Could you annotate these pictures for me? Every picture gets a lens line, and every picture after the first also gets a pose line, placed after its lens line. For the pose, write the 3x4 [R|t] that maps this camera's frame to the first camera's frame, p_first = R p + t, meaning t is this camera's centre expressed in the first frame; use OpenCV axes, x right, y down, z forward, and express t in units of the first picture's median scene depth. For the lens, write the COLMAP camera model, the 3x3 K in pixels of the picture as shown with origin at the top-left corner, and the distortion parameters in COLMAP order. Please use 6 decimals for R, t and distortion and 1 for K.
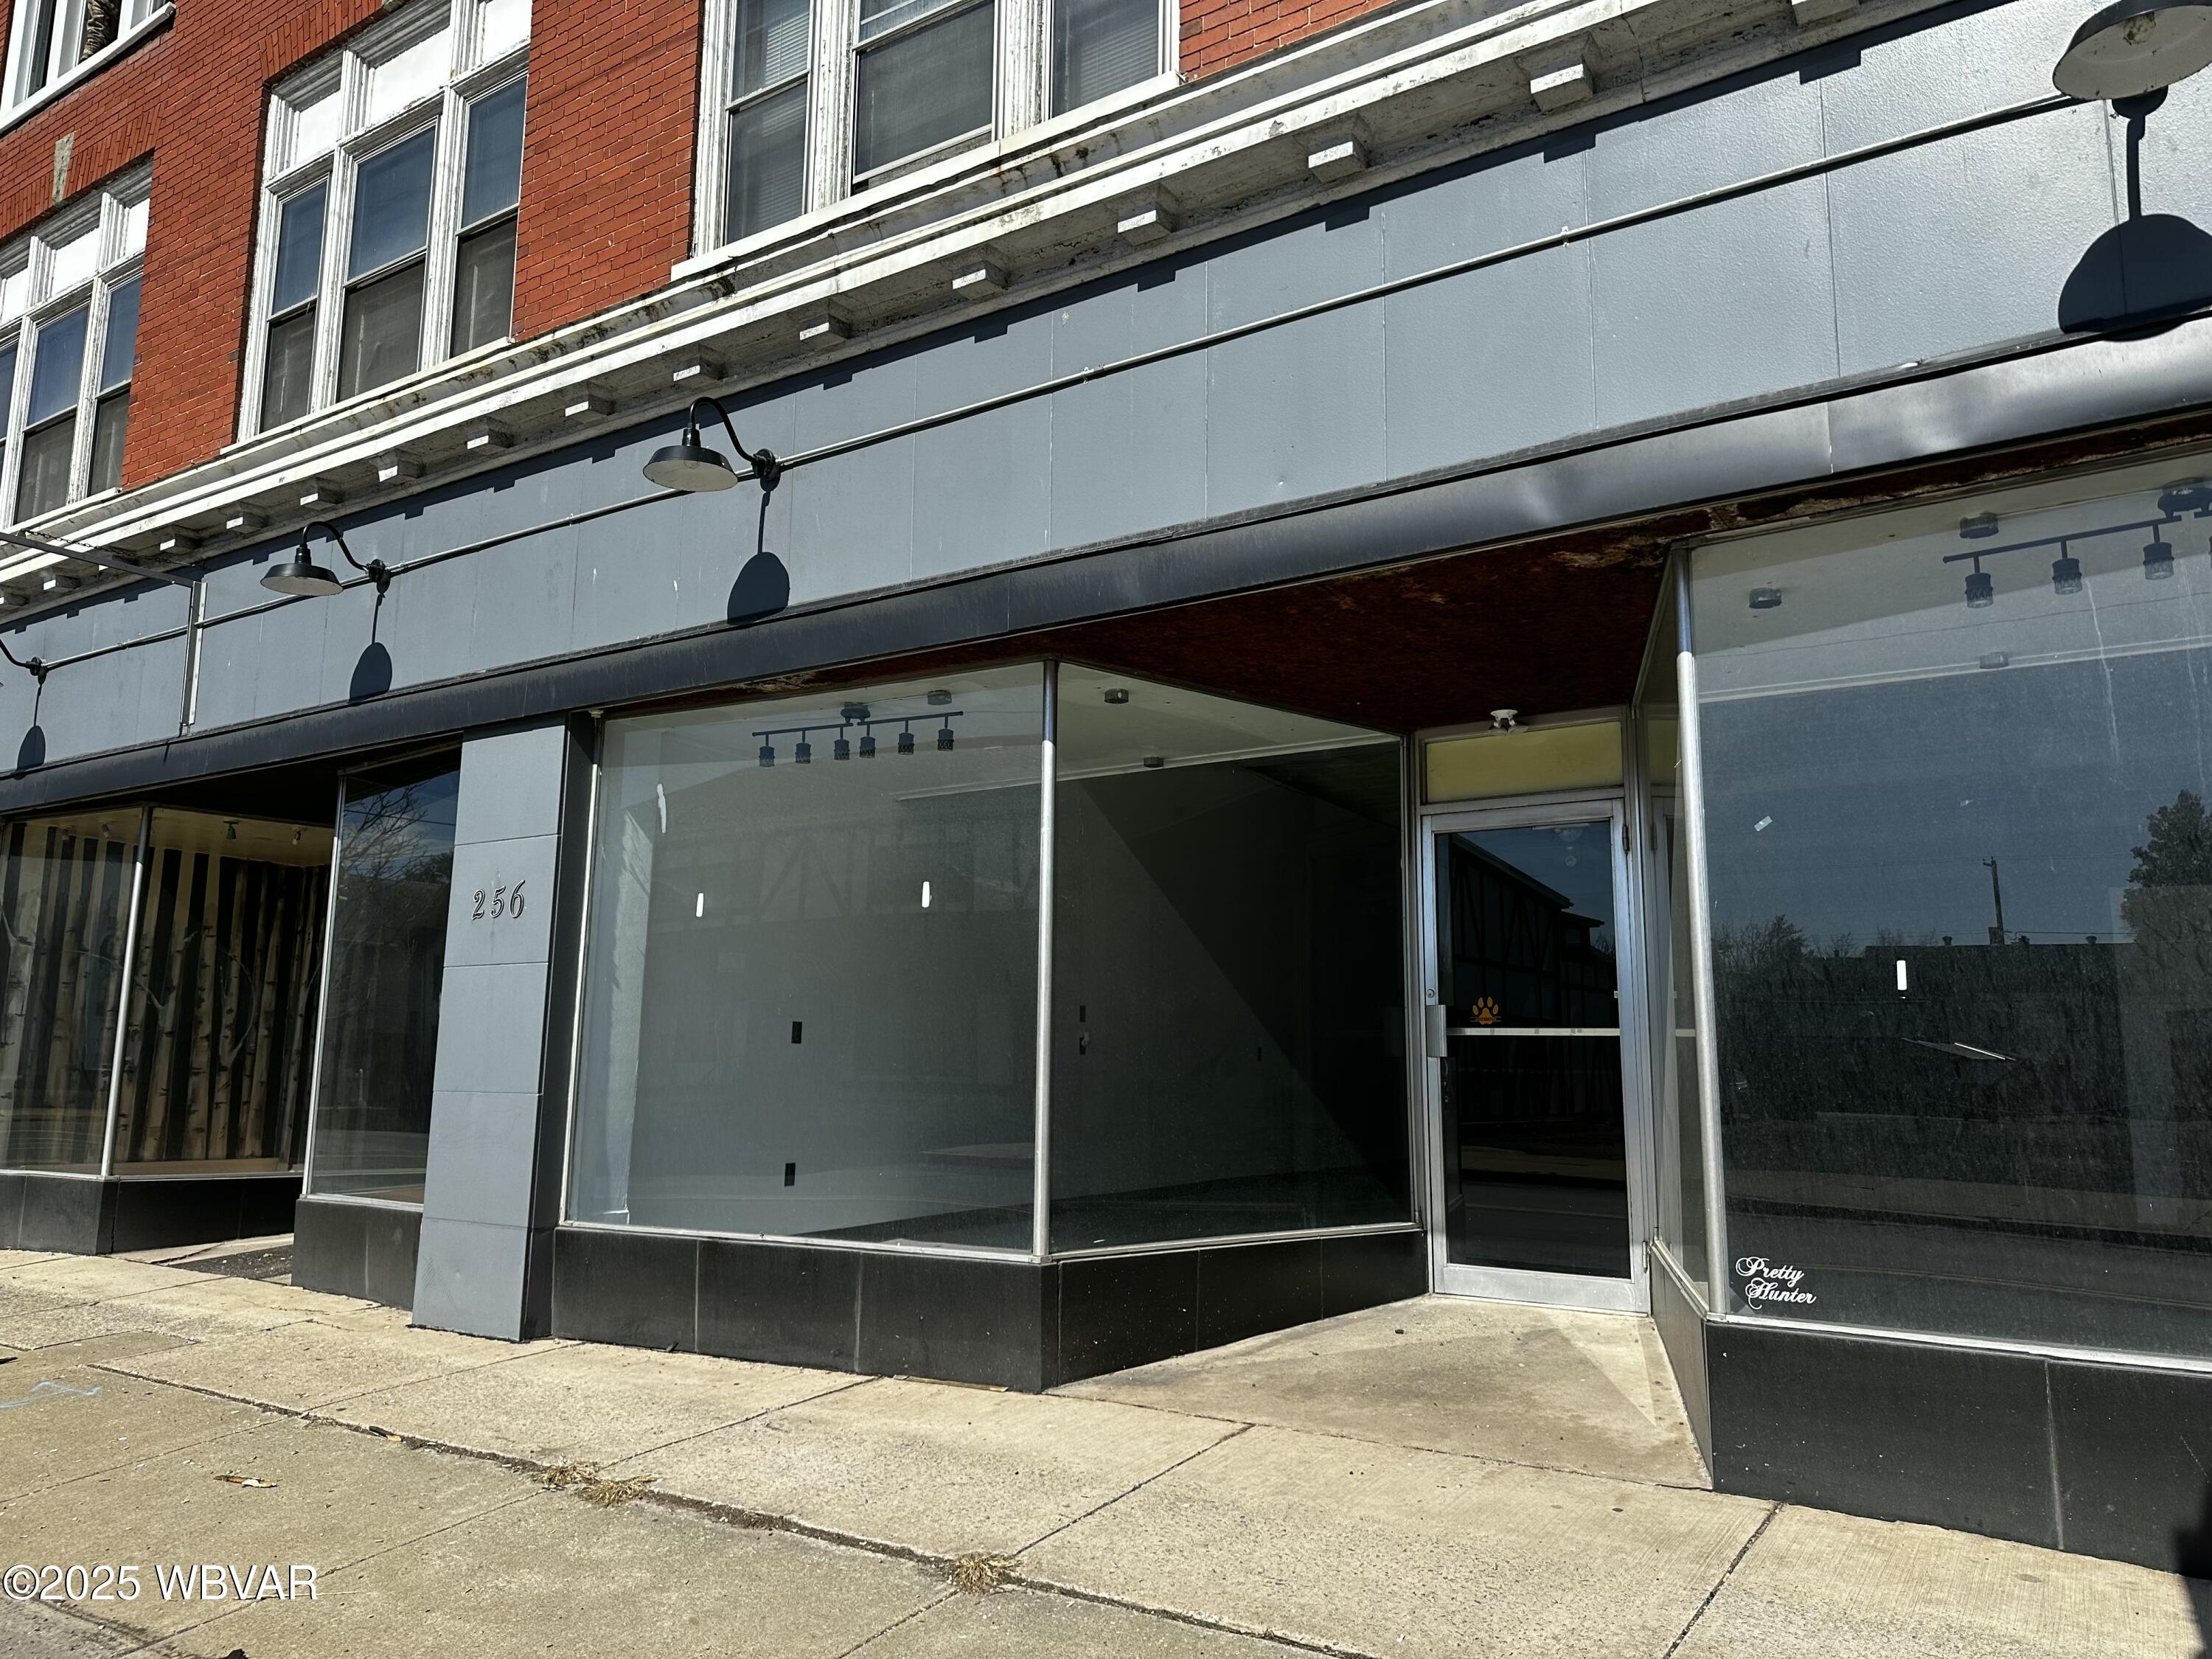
lens RADIAL K [[1558.0, 0, 1114.5], [0, 1558.0, 834.5], [0, 0, 1]] dist [0.052810, -0.072021]
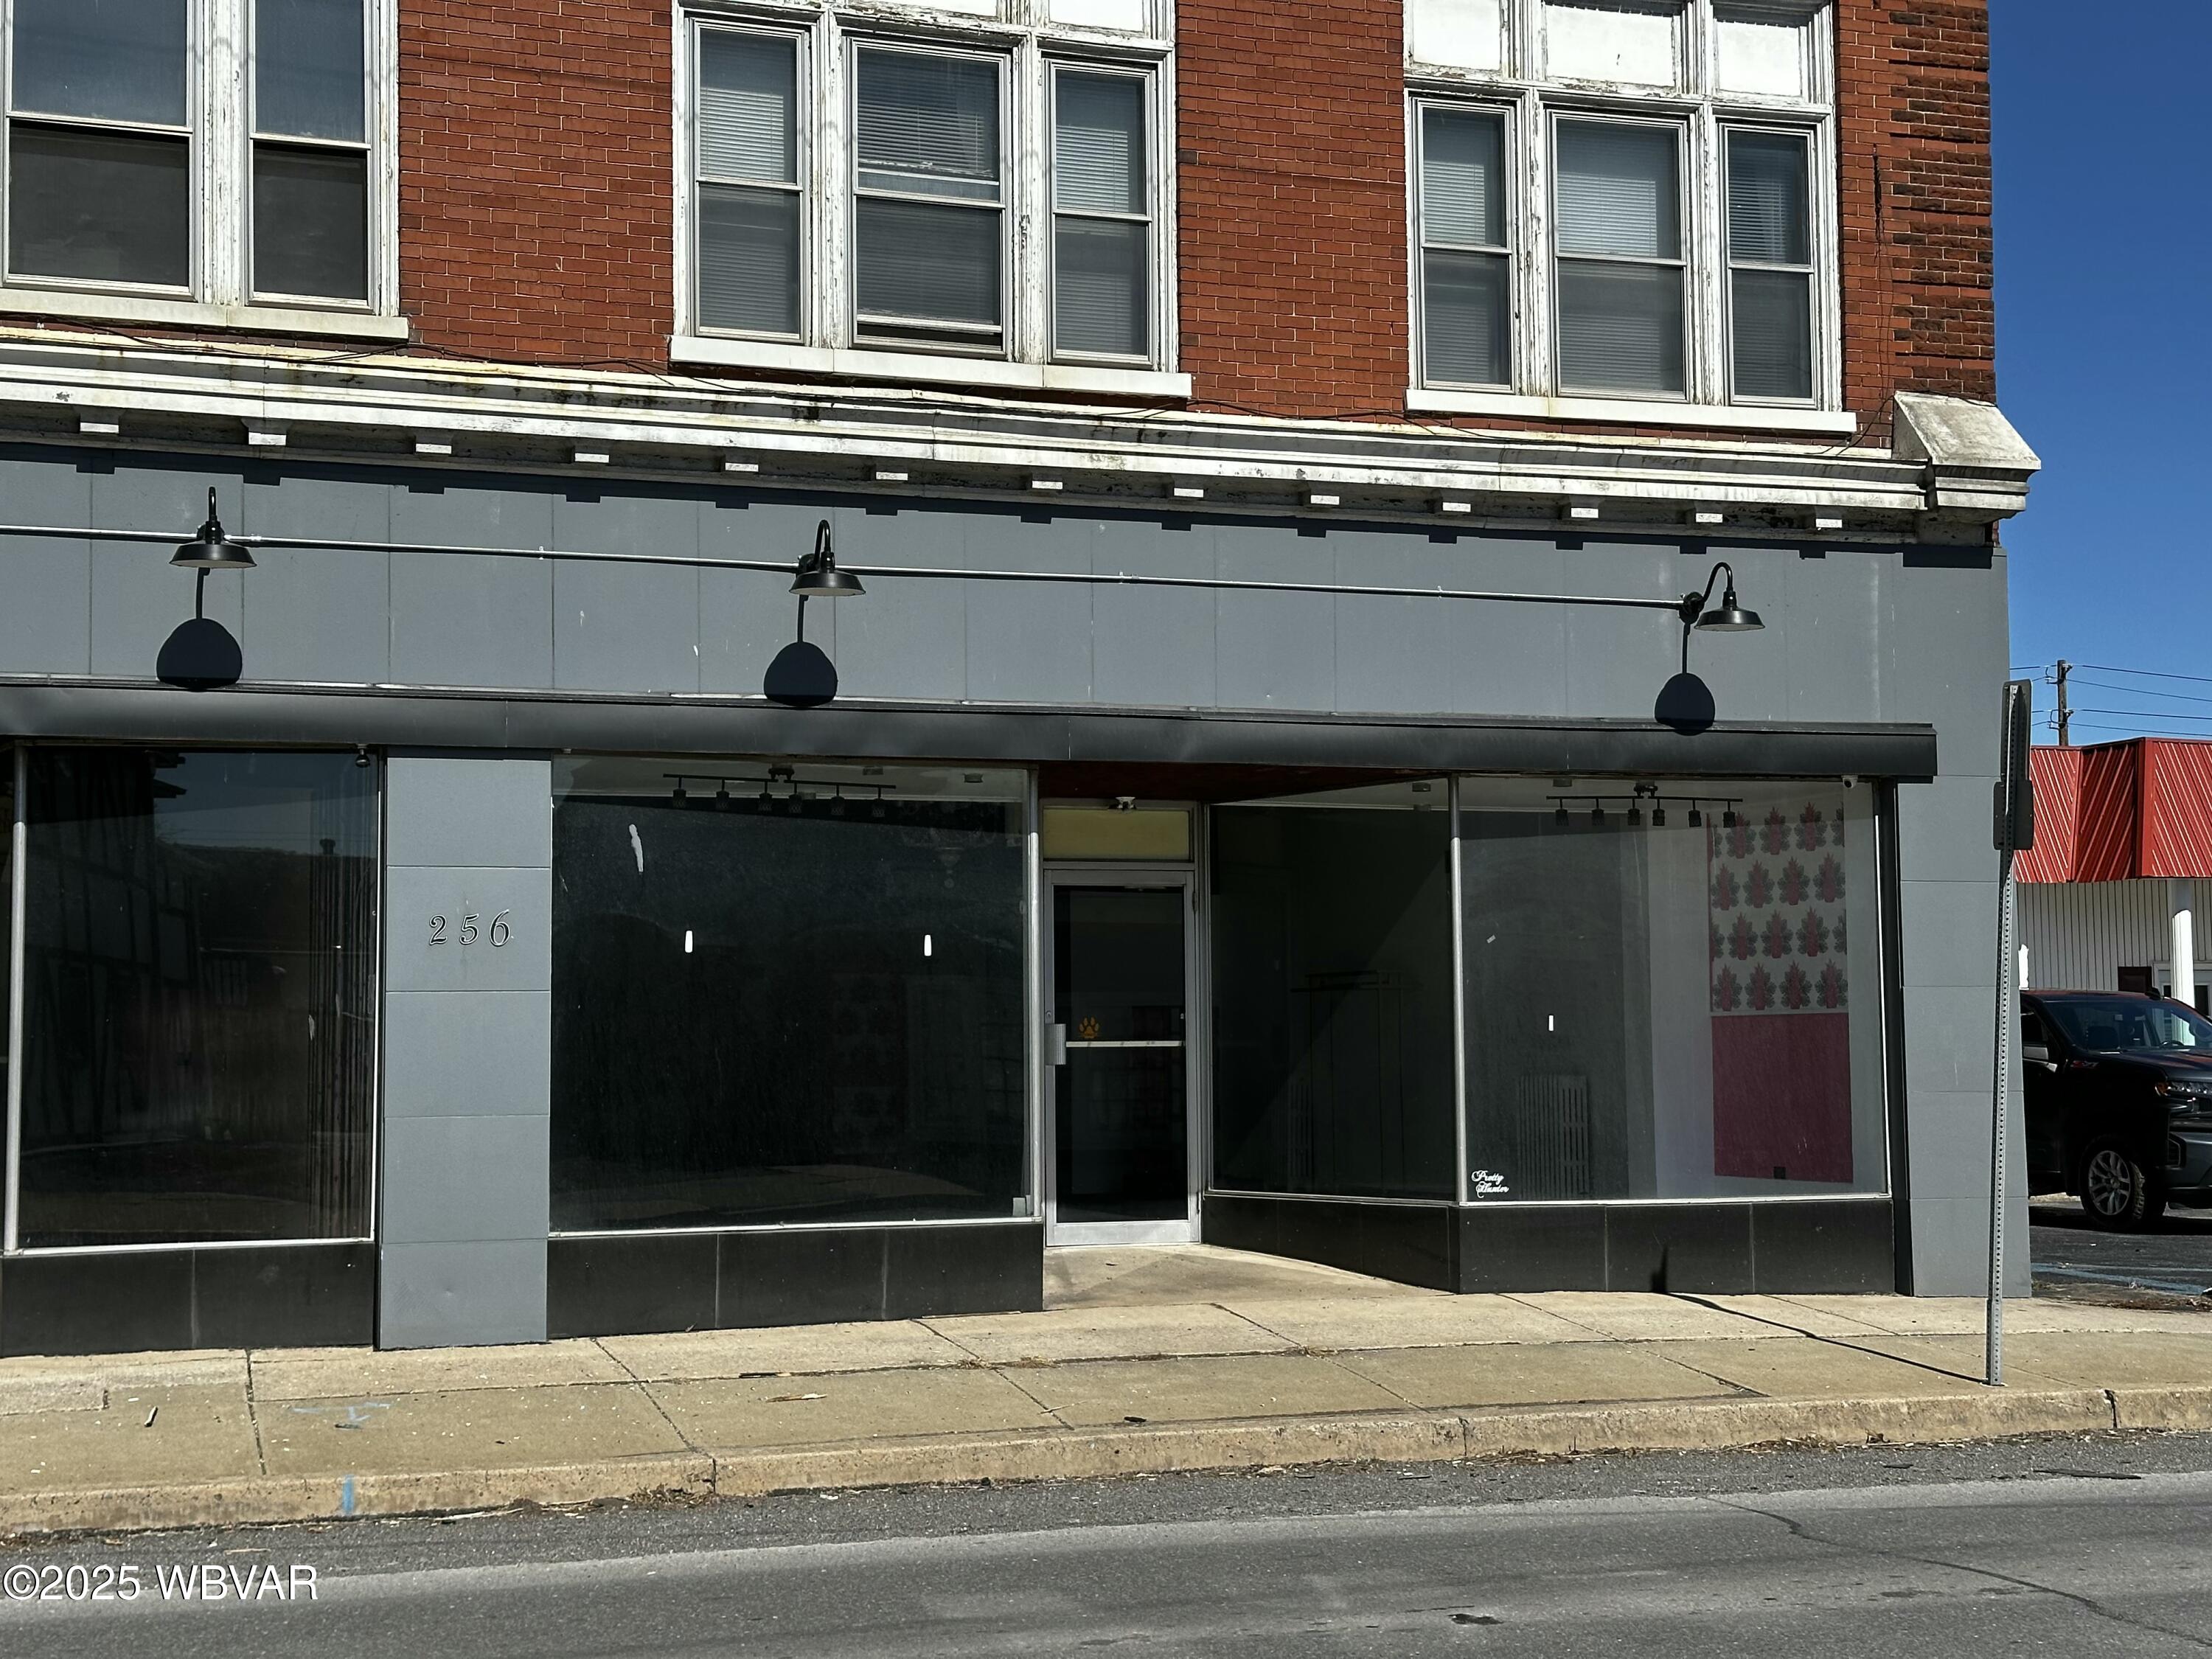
lens RADIAL K [[3318.8, 0, 1106.0], [0, 3318.8, 829.5], [0, 0, 1]] dist [0.046065, 0.039901]
pose [[0.598434, 0.037519, 0.800293, -2.180212], [-0.106228, 0.993799, 0.032843, -0.157371], [-0.794099, -0.104668, 0.598708, -0.701268]]
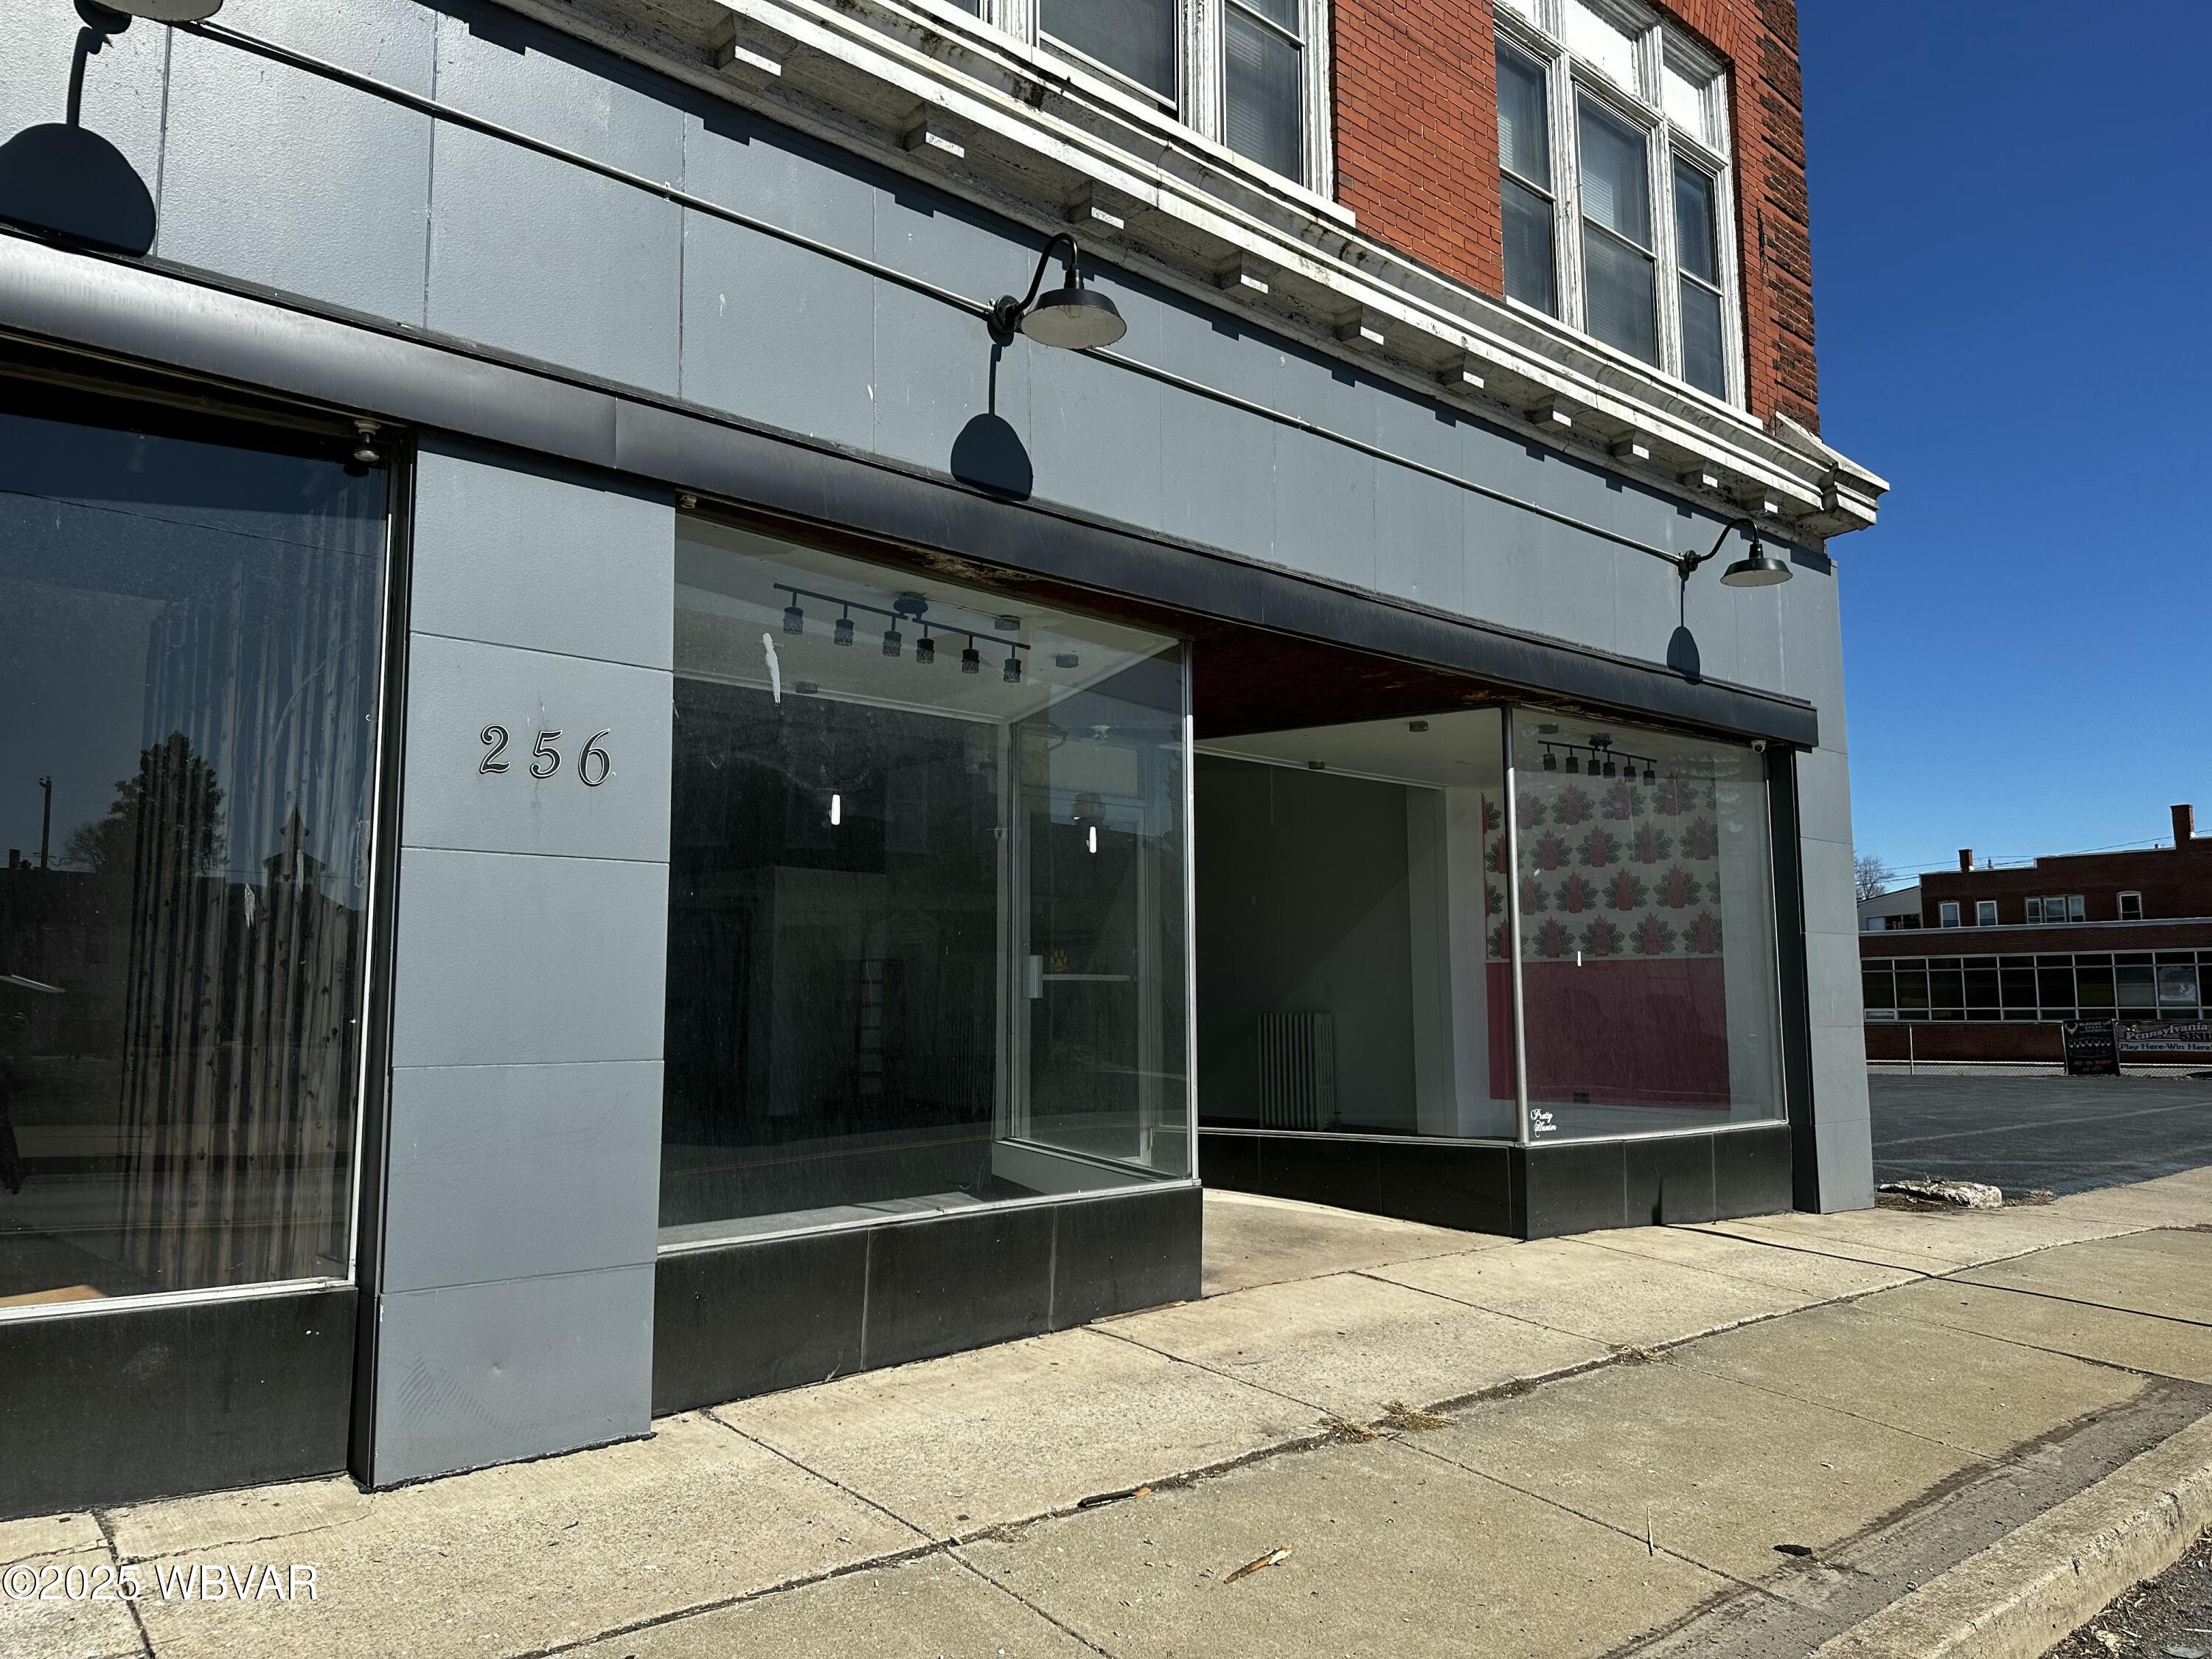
lens RADIAL K [[1593.8, 0, 1109.7], [0, 1593.8, 847.7], [0, 0, 1]] dist [0.045749, -0.084550]
pose [[0.254173, 0.086036, 0.963324, -1.095505], [-0.140500, 0.988754, -0.051236, 0.094407], [-0.956899, -0.122325, 0.263402, 0.726771]]
